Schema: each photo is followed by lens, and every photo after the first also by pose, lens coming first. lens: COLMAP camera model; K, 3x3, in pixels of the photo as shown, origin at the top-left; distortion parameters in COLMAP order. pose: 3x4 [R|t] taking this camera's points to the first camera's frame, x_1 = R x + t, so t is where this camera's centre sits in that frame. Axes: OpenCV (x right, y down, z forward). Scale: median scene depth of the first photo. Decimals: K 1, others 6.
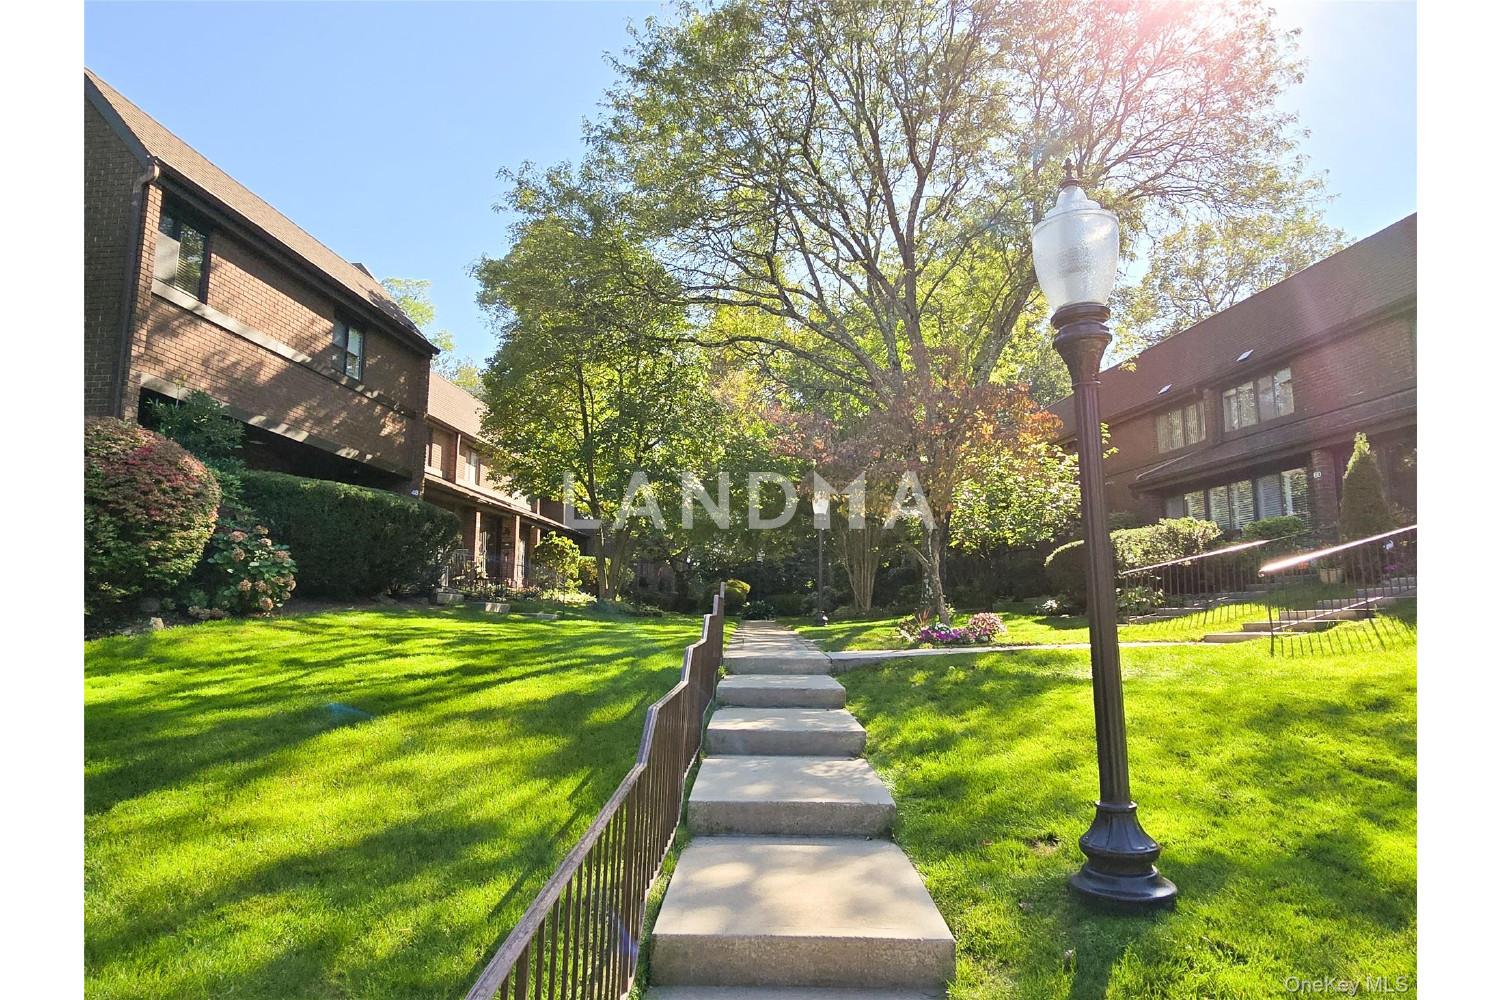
lens RADIAL K [[576.8, 0, 752.3], [0, 576.8, 505.2], [0, 0, 1]] dist [0.000896, 0.000118]
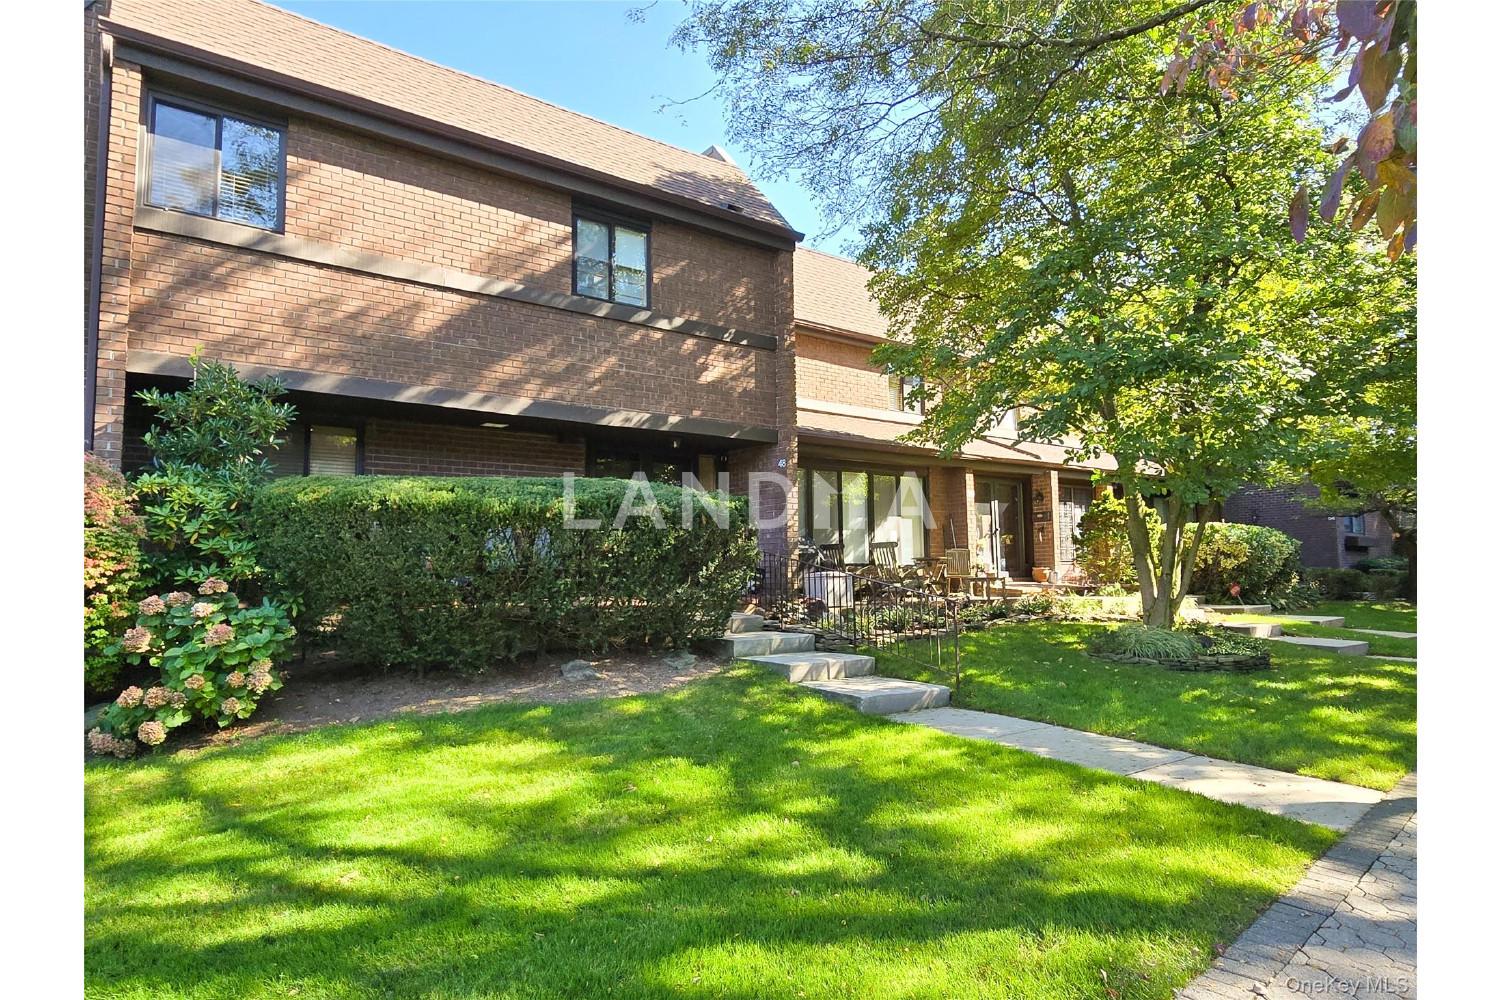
lens RADIAL K [[576.8, 0, 749.8], [0, 576.8, 501.1], [0, 0, 1]] dist [0.000896, 0.000118]
pose [[0.529144, -0.057544, -0.846579, -0.092401], [0.120363, 0.992700, 0.007756, 0.014952], [0.839952, -0.106001, 0.532207, 0.866015]]
